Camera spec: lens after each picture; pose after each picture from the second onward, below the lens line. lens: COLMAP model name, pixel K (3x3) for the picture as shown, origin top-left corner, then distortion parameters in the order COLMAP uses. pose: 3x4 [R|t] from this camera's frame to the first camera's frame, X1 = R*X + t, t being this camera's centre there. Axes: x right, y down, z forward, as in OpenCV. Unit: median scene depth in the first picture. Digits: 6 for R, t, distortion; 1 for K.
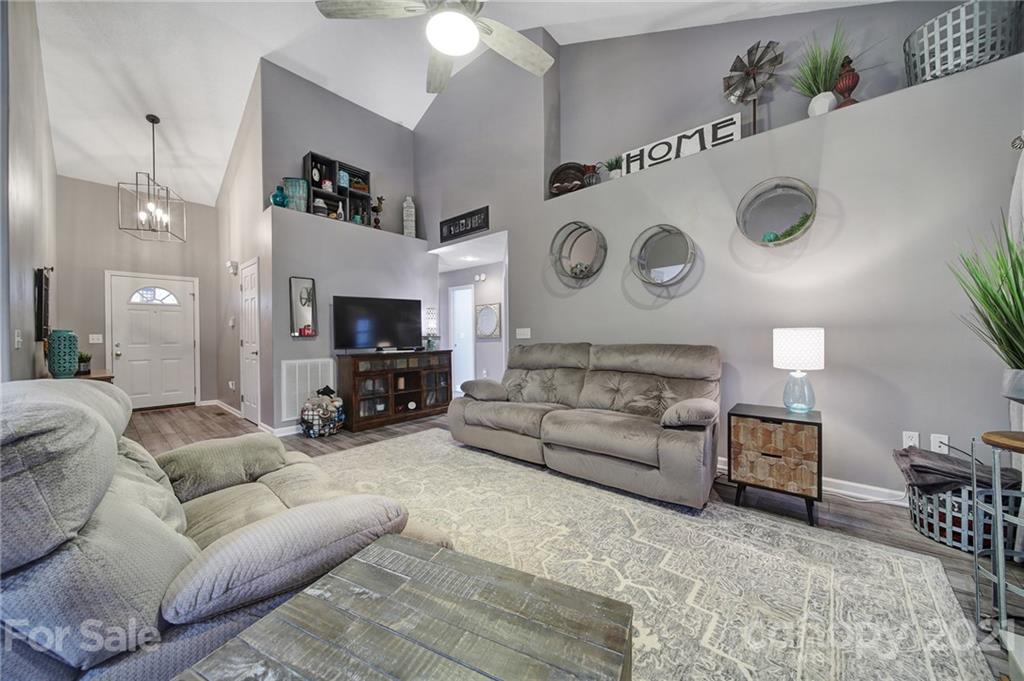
lens RADIAL K [[358.3, 0, 511.6], [0, 358.3, 339.4], [0, 0, 1]] dist [-0.007353, -0.000998]
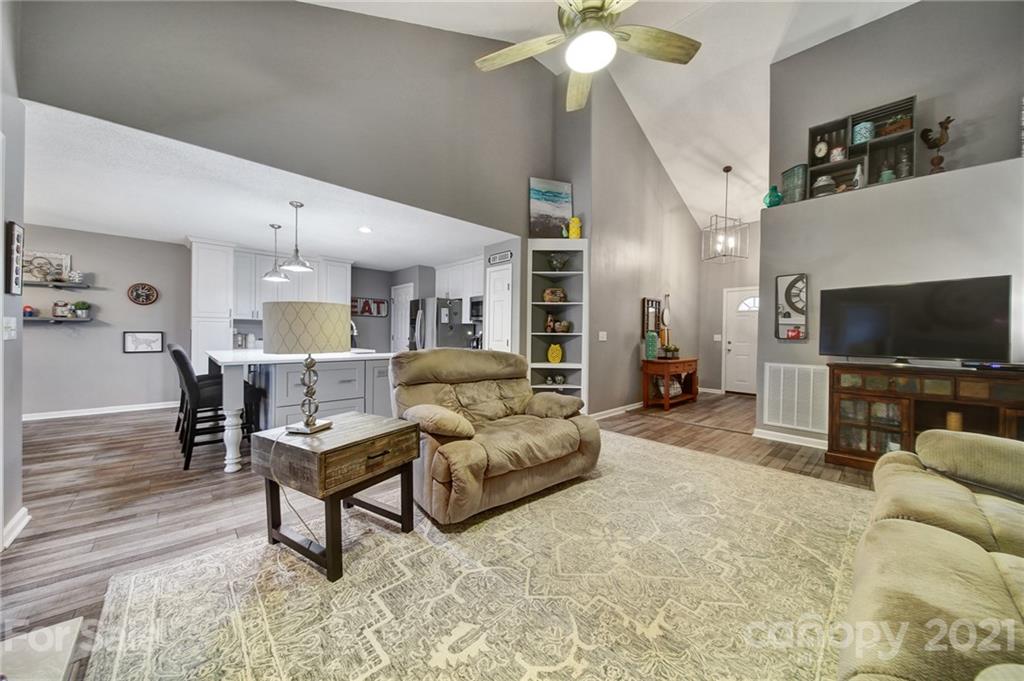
lens RADIAL K [[358.3, 0, 513.3], [0, 358.3, 335.5], [0, 0, 1]] dist [-0.007353, -0.000998]
pose [[-0.094344, 0.009063, -0.995498, 0.498552], [-0.023193, 0.999667, 0.011299, -0.012441], [0.995269, 0.024155, -0.094103, 0.480697]]
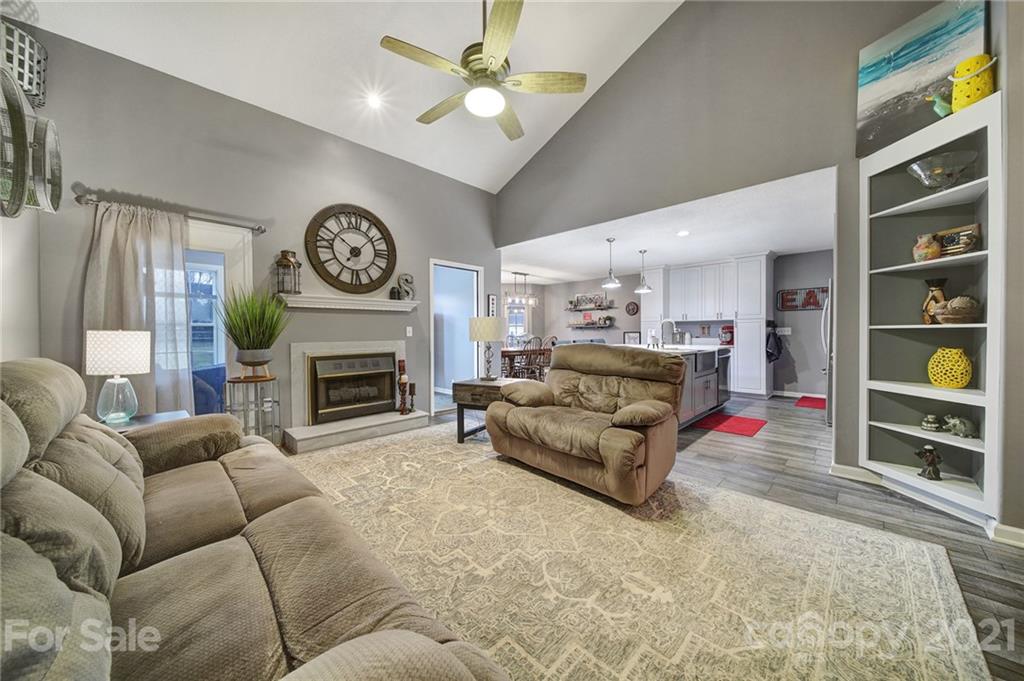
lens RADIAL K [[358.3, 0, 509.0], [0, 358.3, 336.6], [0, 0, 1]] dist [-0.007353, -0.000998]
pose [[-0.997535, 0.013220, 0.068912, -0.180146], [0.014878, 0.999611, 0.023605, -0.014731], [-0.068573, 0.024572, -0.997343, 1.255919]]
